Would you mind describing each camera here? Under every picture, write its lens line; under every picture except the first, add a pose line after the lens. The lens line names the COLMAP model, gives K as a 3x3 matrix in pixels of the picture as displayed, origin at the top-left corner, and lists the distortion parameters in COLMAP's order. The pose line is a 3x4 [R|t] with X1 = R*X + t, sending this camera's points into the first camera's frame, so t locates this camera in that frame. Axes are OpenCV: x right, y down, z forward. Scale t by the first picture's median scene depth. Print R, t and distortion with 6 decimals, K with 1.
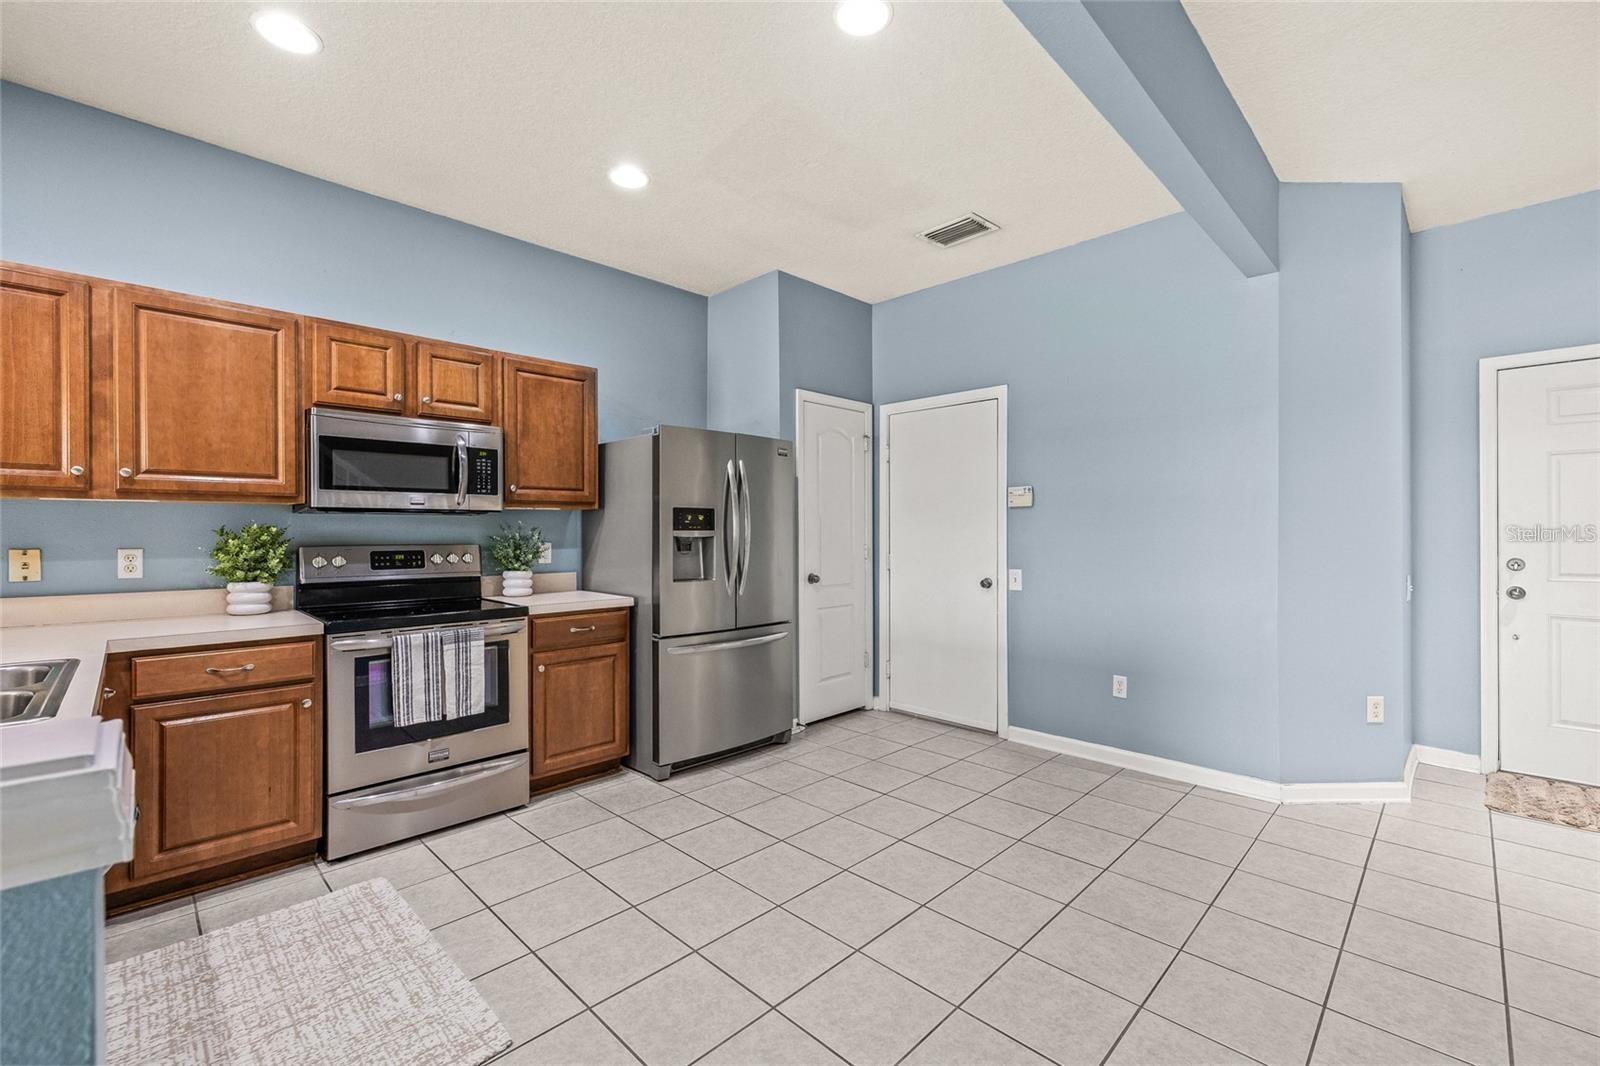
lens RADIAL K [[674.5, 0, 799.1], [0, 674.5, 532.7], [0, 0, 1]] dist [0.001293, 0.000473]
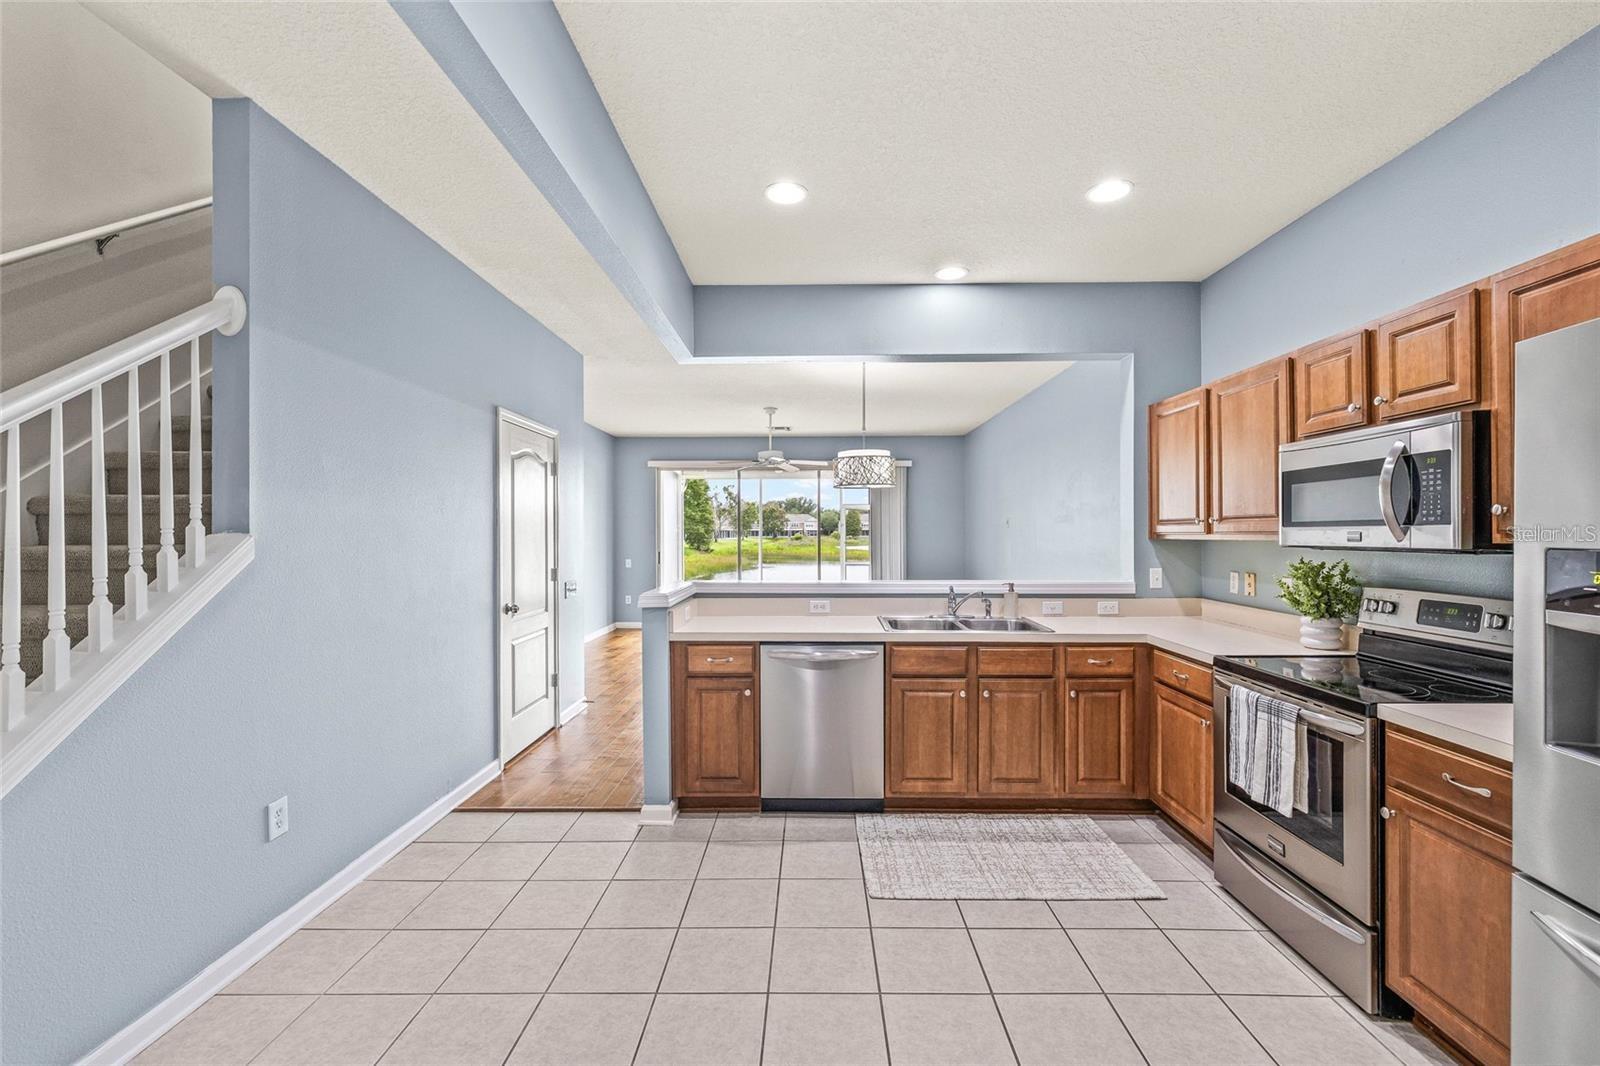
lens RADIAL K [[674.5, 0, 817.4], [0, 674.5, 533.7], [0, 0, 1]] dist [0.001293, 0.000473]
pose [[-0.706828, 0.003748, -0.707375, 0.405387], [0.000786, 0.999990, 0.004513, -0.052083], [0.707385, 0.002634, -0.706824, 1.062409]]
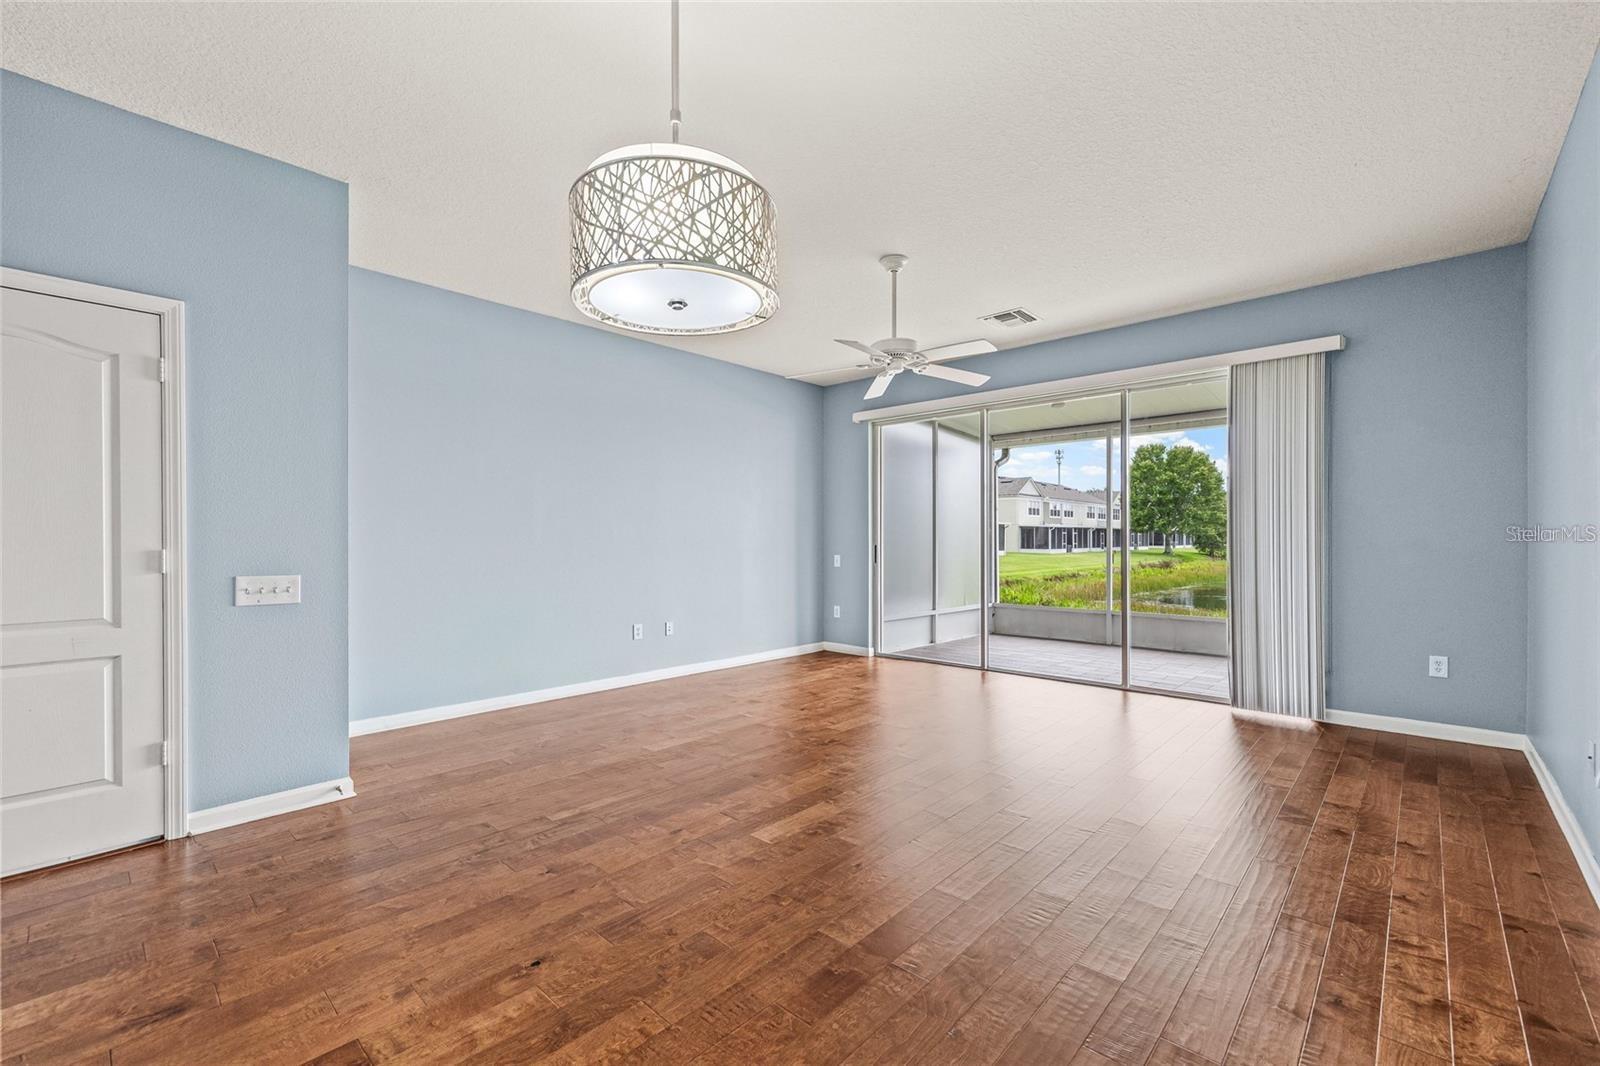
lens RADIAL K [[674.5, 0, 820.9], [0, 674.5, 541.4], [0, 0, 1]] dist [0.001293, 0.000473]
pose [[-0.998613, 0.004738, -0.052435, -1.019296], [0.004437, 0.999973, 0.005859, 0.021462], [0.052461, 0.005618, -0.998607, 0.444080]]
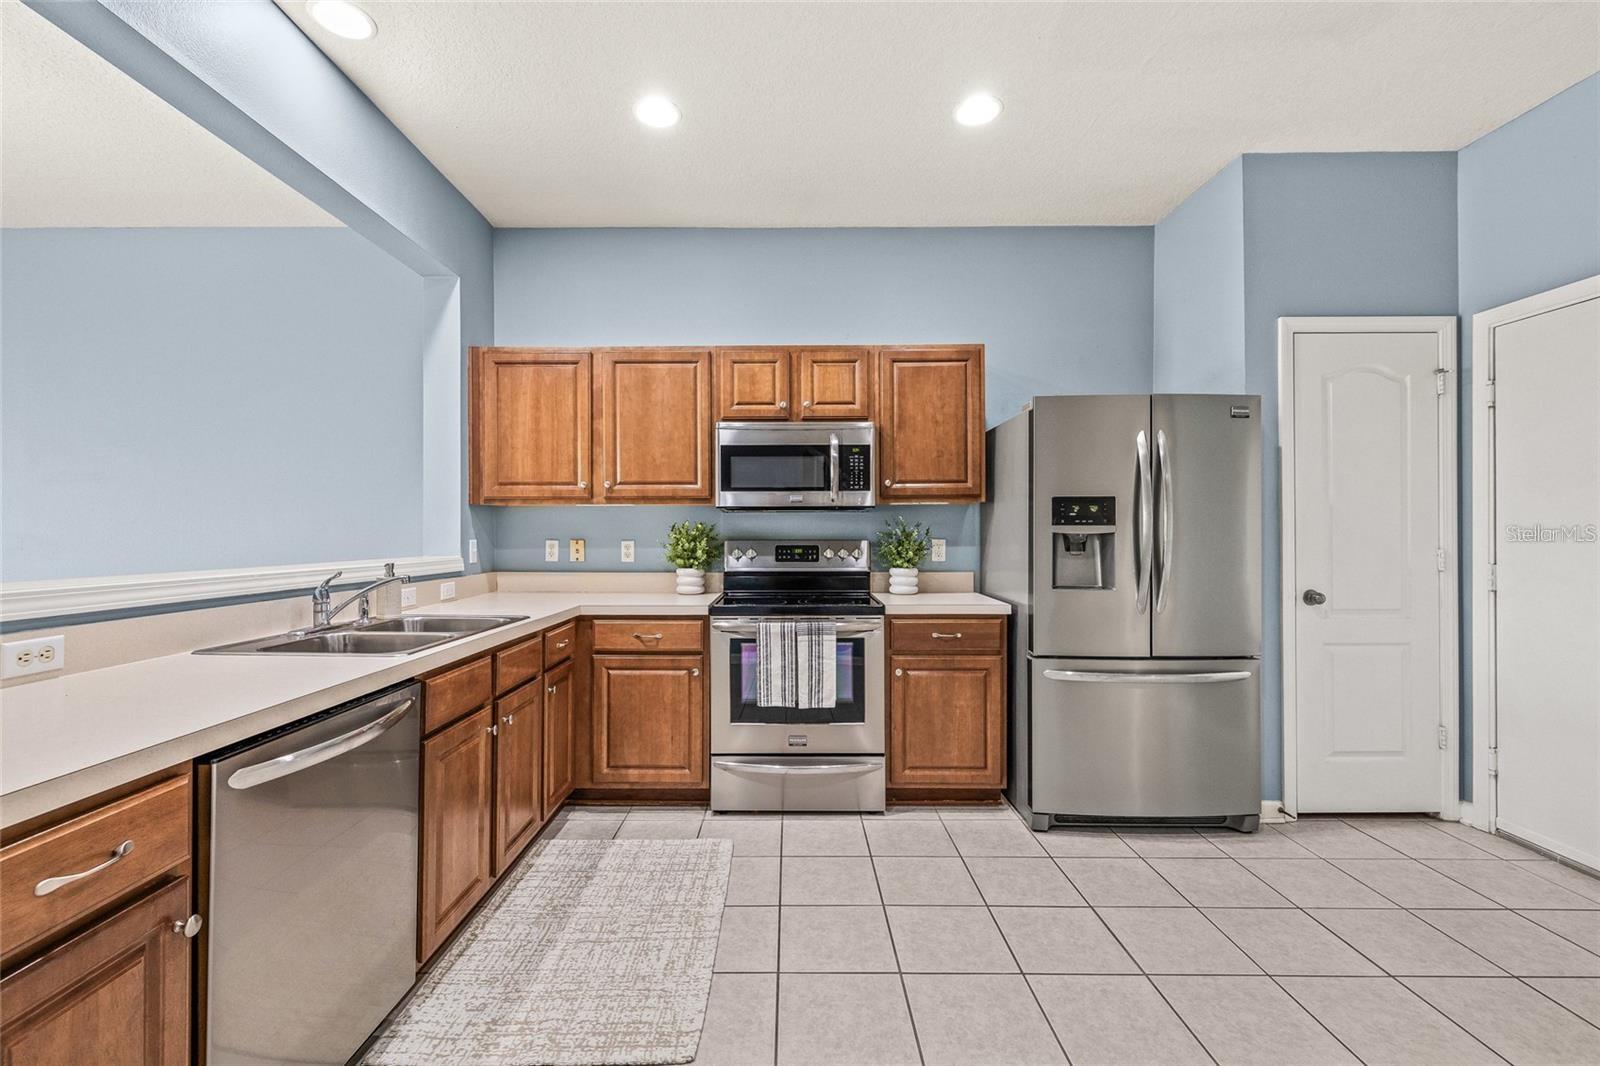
lens RADIAL K [[674.5, 0, 787.9], [0, 674.5, 533.4], [0, 0, 1]] dist [0.001293, 0.000473]
pose [[0.702246, 0.000669, -0.711934, 0.180567], [-0.001144, 0.999999, -0.000189, 0.007701], [0.711934, 0.000947, 0.702246, 0.225770]]
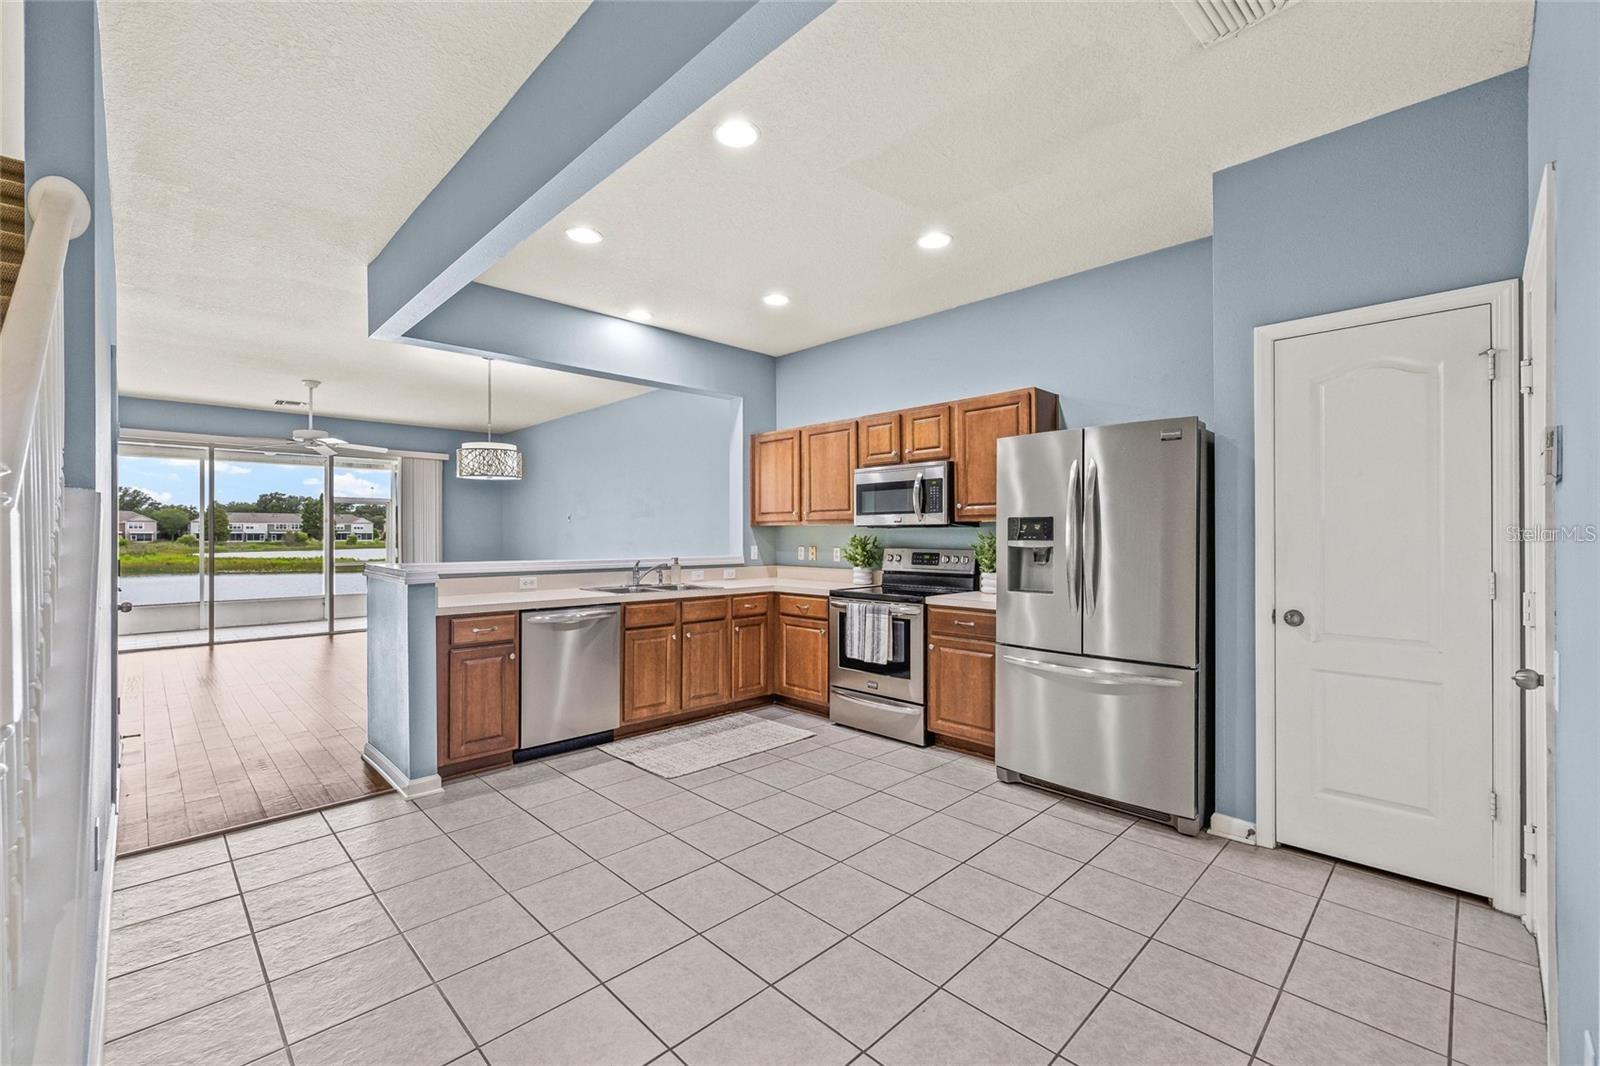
lens RADIAL K [[674.5, 0, 794.0], [0, 674.5, 534.2], [0, 0, 1]] dist [0.001293, 0.000473]
pose [[-0.013039, -0.000040, -0.999915, 0.907284], [-0.000353, 1.000000, -0.000035, -0.013318], [0.999915, 0.000353, -0.013039, 0.751868]]
